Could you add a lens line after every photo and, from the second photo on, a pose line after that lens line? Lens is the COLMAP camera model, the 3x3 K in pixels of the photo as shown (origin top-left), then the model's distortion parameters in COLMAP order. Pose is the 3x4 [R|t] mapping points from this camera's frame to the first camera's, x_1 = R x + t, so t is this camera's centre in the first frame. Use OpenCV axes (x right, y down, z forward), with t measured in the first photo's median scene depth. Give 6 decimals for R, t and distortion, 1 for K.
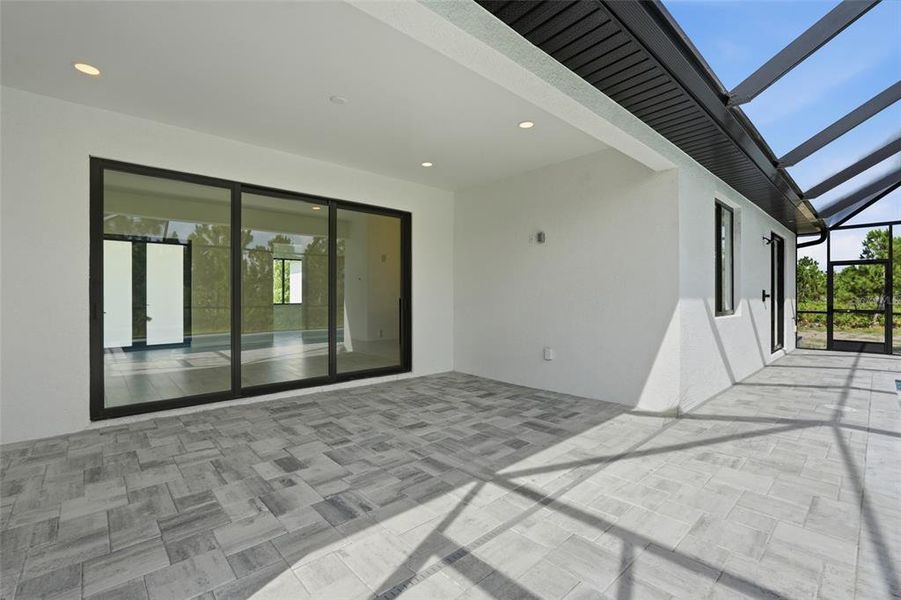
lens RADIAL K [[400.8, 0, 450.5], [0, 400.8, 300.0], [0, 0, 1]] dist [-0.030756, 0.016699]
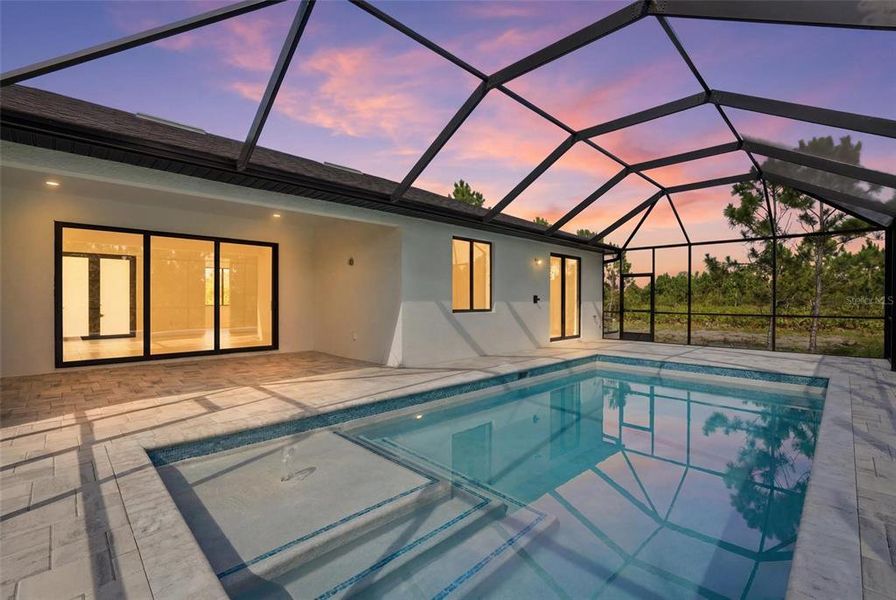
lens RADIAL K [[396.7, 0, 448.7], [0, 396.7, 305.1], [0, 0, 1]] dist [-0.012710, 0.000312]
pose [[0.999092, 0.001365, 0.042583, 0.799185], [-0.001545, 0.999990, 0.004198, 0.010424], [-0.042576, -0.004260, 0.999084, -0.850742]]
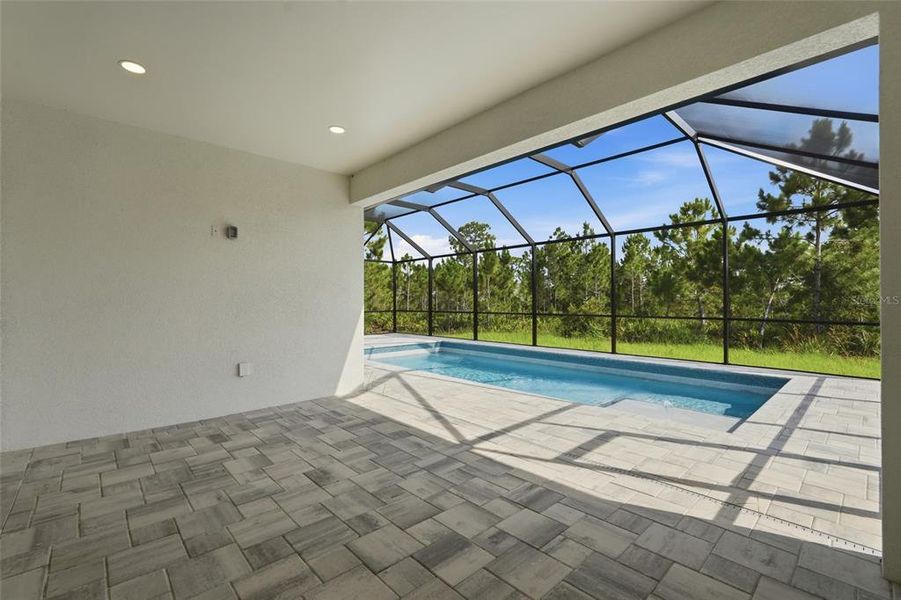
lens RADIAL K [[396.7, 0, 449.4], [0, 396.7, 301.0], [0, 0, 1]] dist [-0.016669, 0.008135]
pose [[-0.002554, -0.000042, 0.999997, -0.850212], [0.010855, 0.999941, 0.000069, -0.011511], [-0.999938, 0.010855, -0.002553, 0.773922]]
